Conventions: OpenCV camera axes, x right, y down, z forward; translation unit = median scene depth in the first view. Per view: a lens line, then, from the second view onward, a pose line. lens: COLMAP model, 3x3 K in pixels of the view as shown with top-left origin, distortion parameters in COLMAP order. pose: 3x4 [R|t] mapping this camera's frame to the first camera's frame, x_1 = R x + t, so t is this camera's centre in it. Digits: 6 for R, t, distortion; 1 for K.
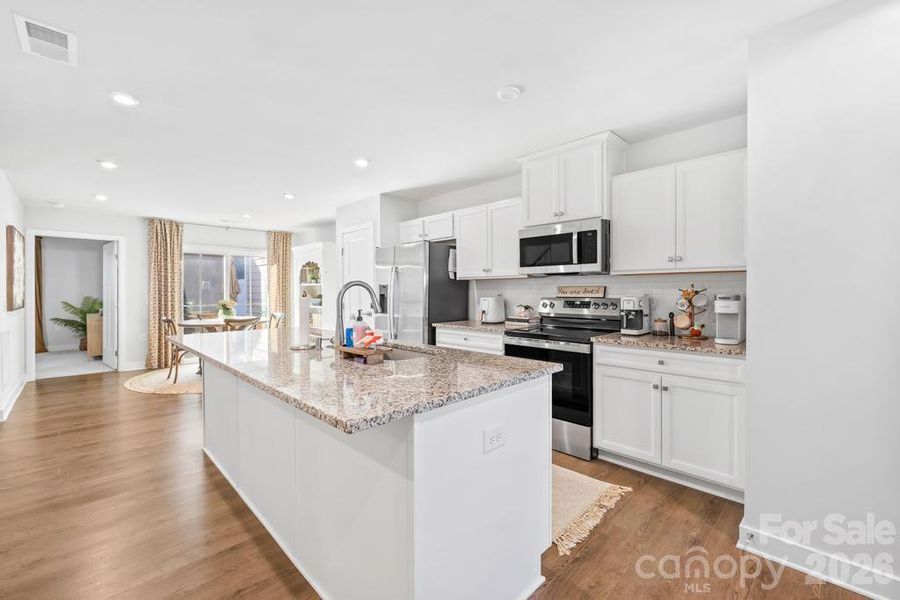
lens RADIAL K [[376.3, 0, 445.8], [0, 376.3, 293.9], [0, 0, 1]] dist [-0.000932, -0.000368]
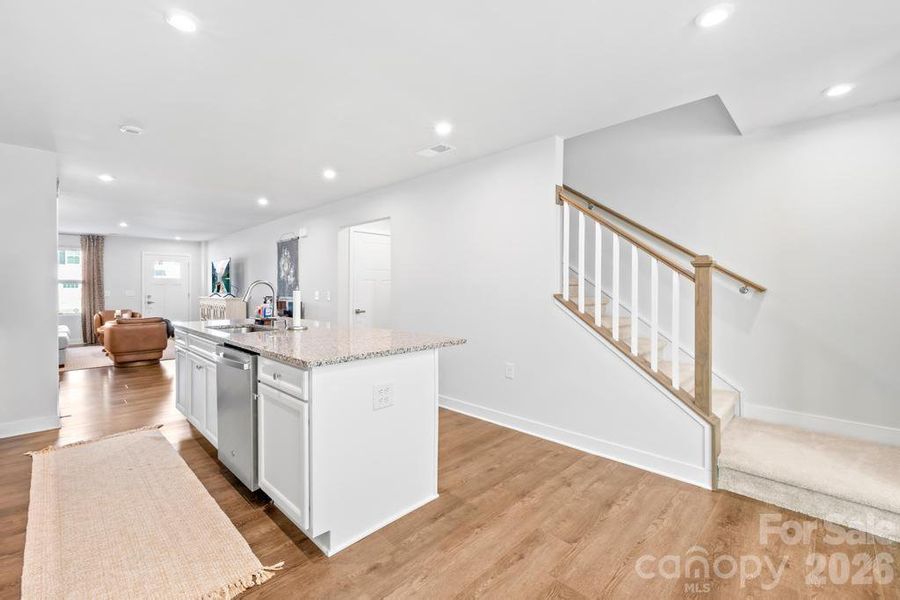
lens RADIAL K [[386.1, 0, 433.8], [0, 386.1, 288.9], [0, 0, 1]] dist [-0.002421, -0.000588]
pose [[-0.999971, 0.004816, -0.005822, -0.310046], [0.004766, 0.999952, 0.008577, -0.004045], [0.005863, 0.008549, -0.999946, 0.860187]]
